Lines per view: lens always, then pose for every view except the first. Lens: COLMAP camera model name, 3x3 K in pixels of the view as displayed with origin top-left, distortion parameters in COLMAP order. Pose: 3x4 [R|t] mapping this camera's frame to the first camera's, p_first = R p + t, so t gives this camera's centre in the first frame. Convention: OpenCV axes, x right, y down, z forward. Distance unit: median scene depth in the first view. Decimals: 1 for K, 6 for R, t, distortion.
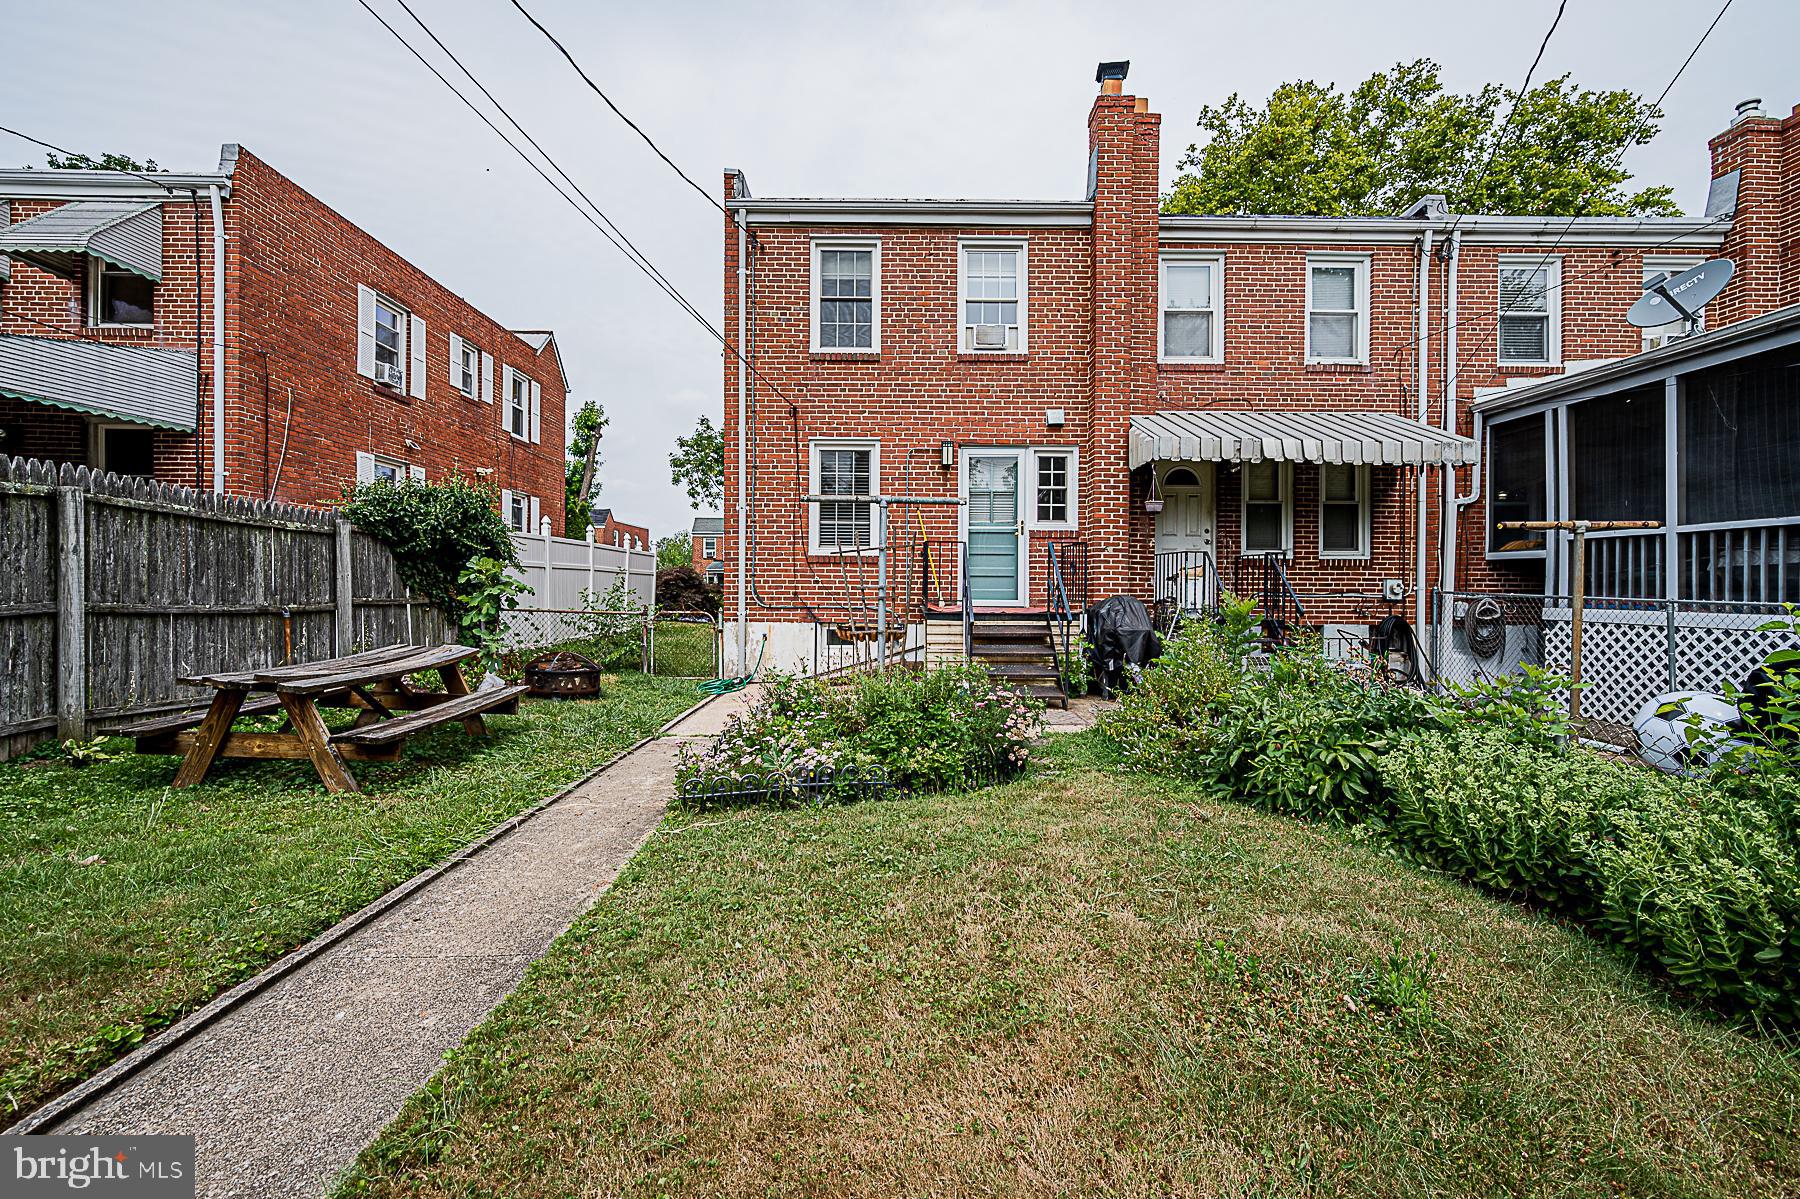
lens RADIAL K [[748.3, 0, 897.4], [0, 748.3, 593.7], [0, 0, 1]] dist [-0.003787, 0.000428]
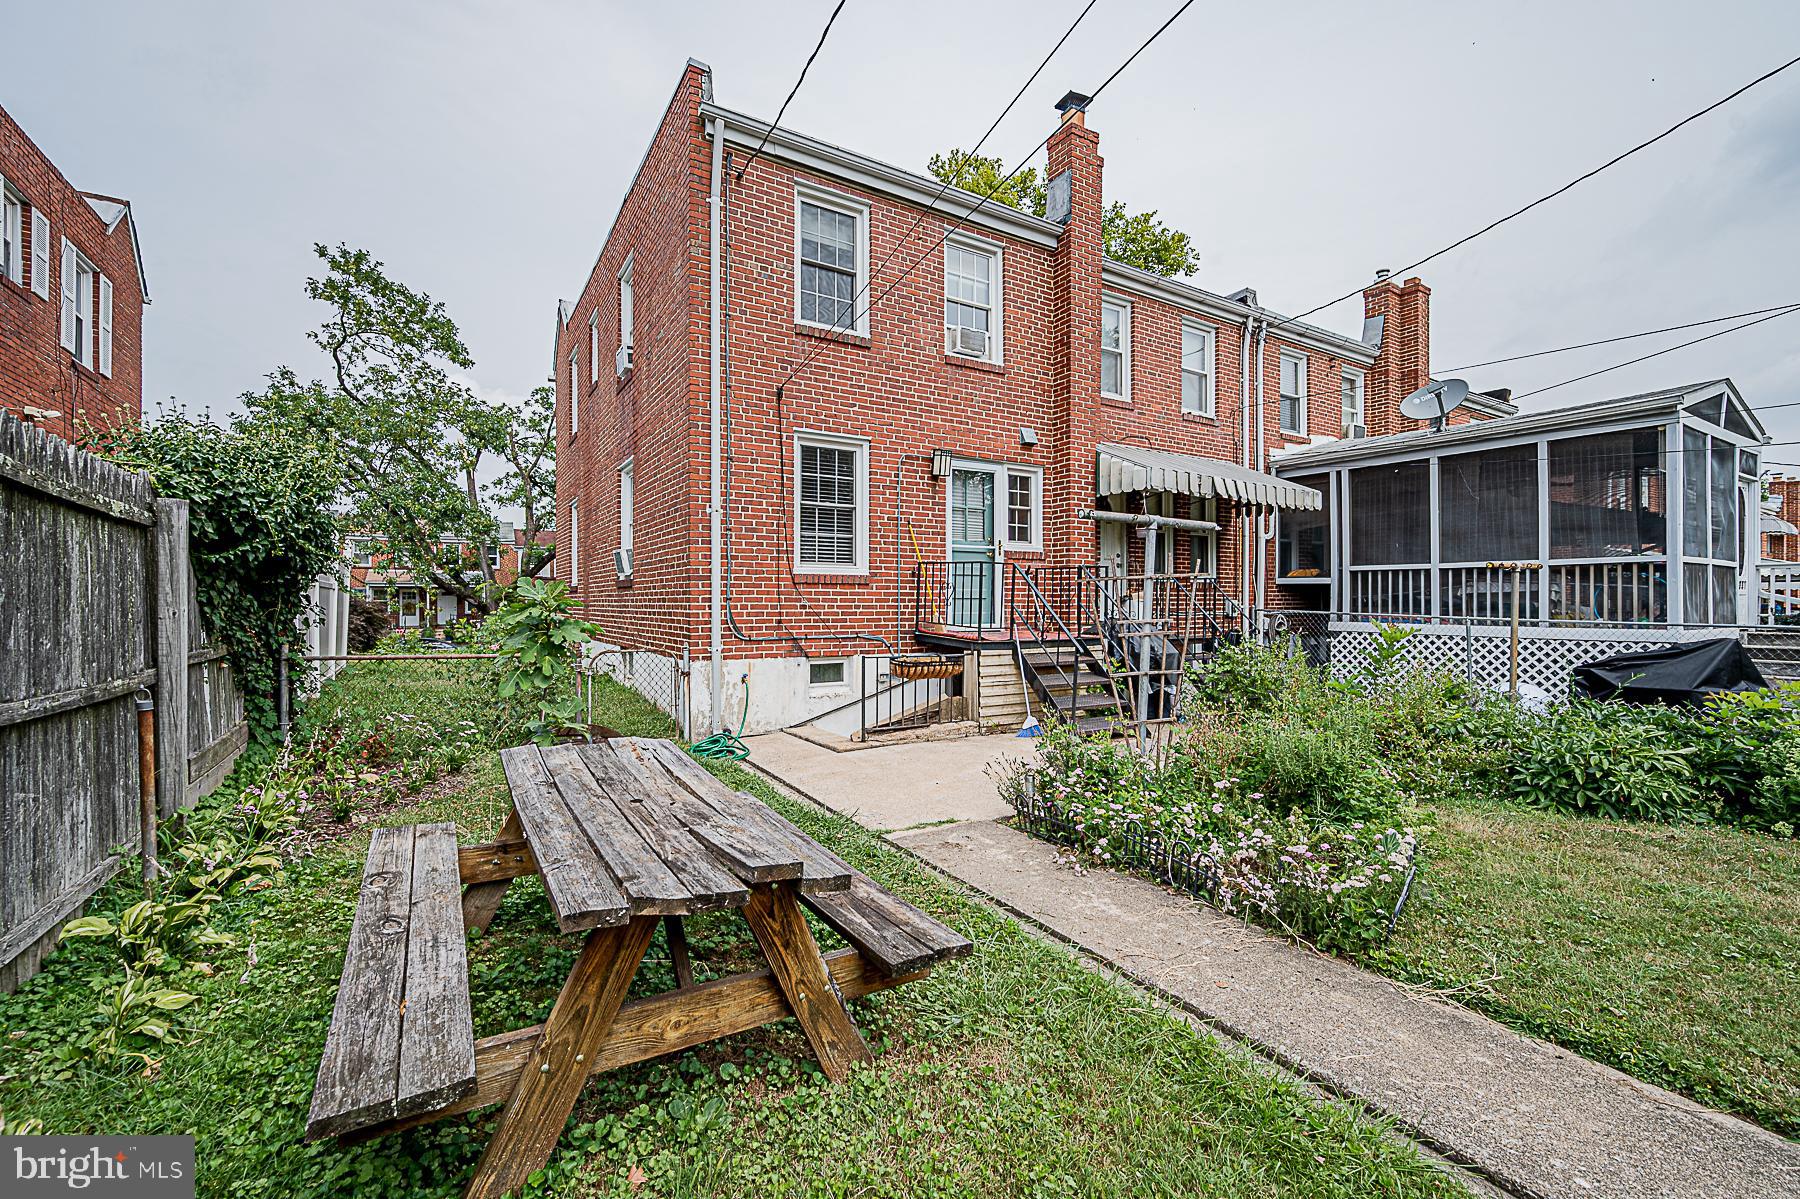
lens RADIAL K [[748.3, 0, 893.1], [0, 748.3, 601.3], [0, 0, 1]] dist [-0.003787, 0.000428]
pose [[0.858076, -0.005926, 0.513489, -0.440559], [0.006452, 0.999979, 0.000759, -0.021381], [-0.513482, 0.002662, 0.858096, 0.250052]]
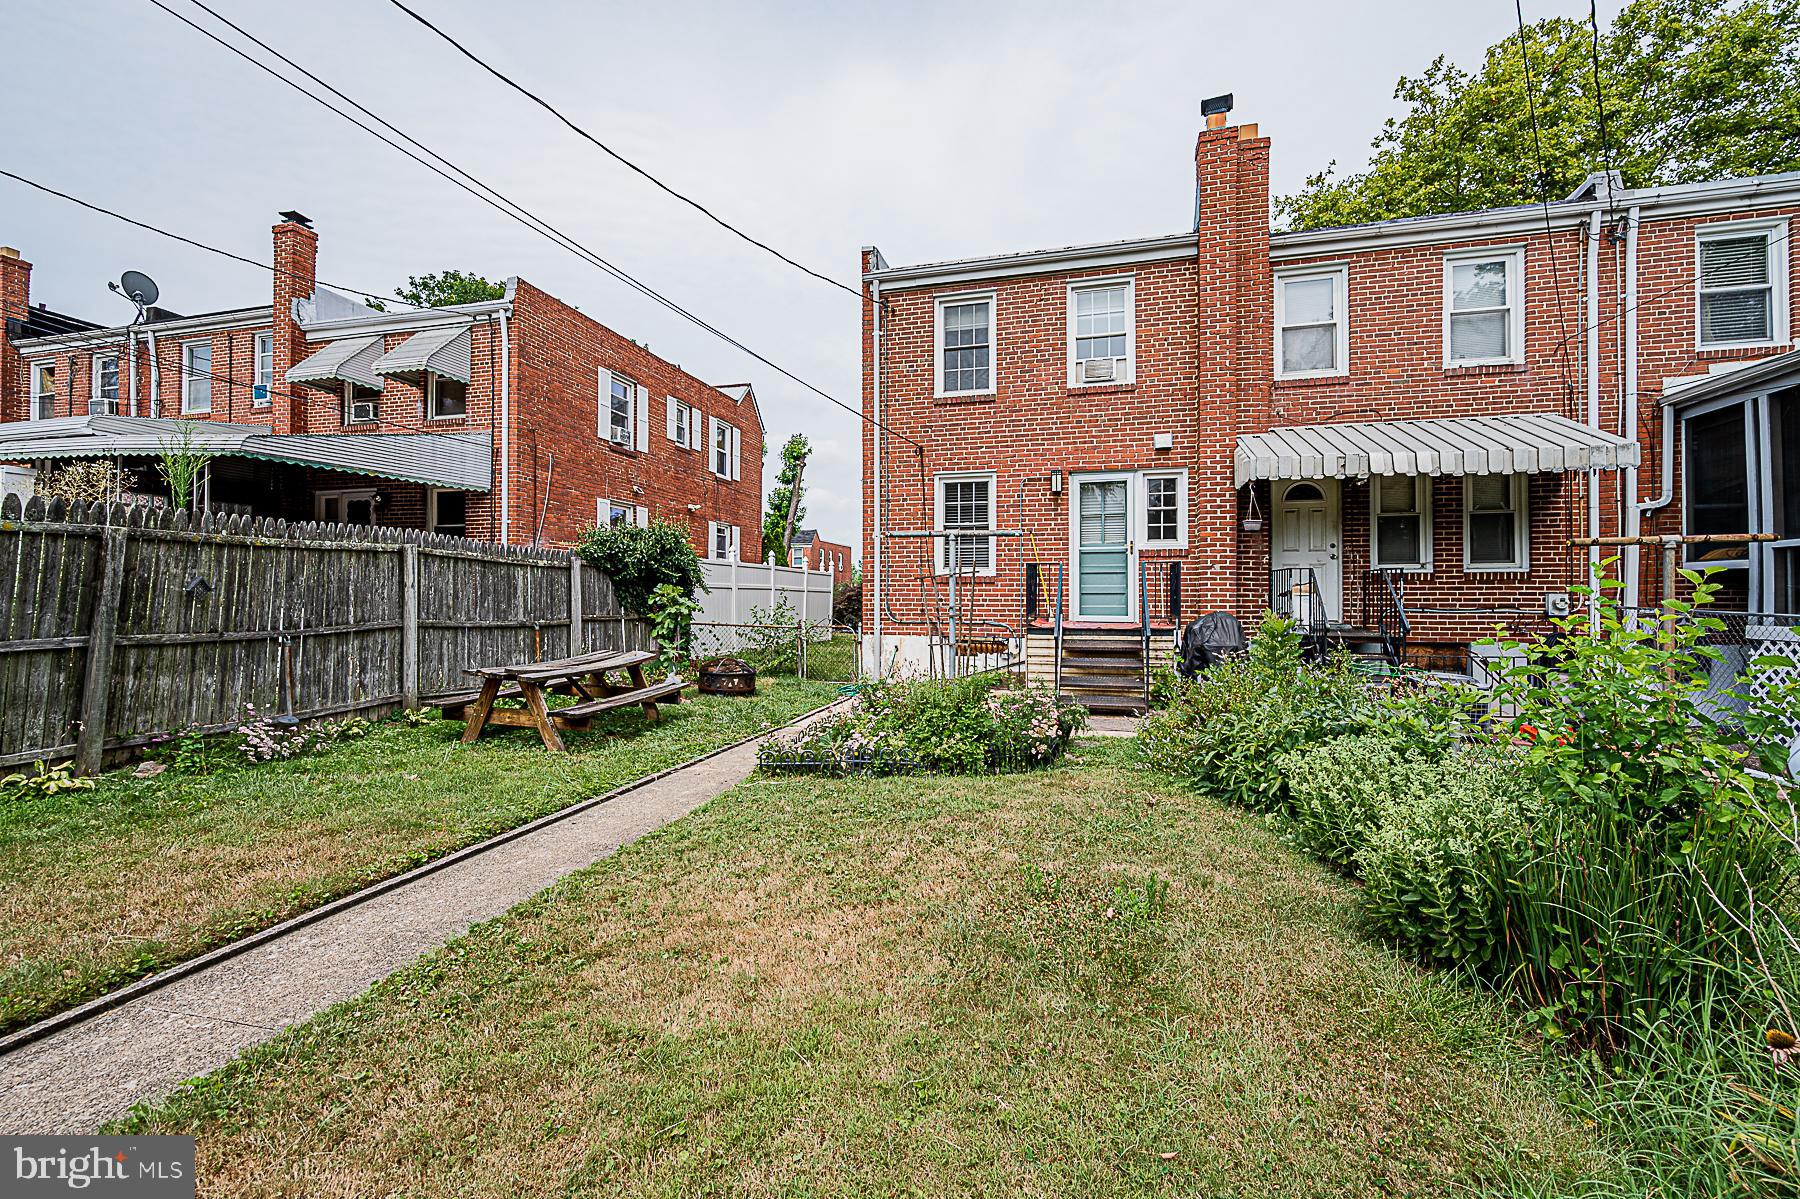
lens RADIAL K [[748.3, 0, 899.0], [0, 748.3, 594.5], [0, 0, 1]] dist [-0.003787, 0.000428]
pose [[0.963442, -0.007296, -0.267816, 0.132981], [0.003285, 0.999876, -0.015422, -0.006436], [0.267895, 0.013978, 0.963347, -0.103532]]
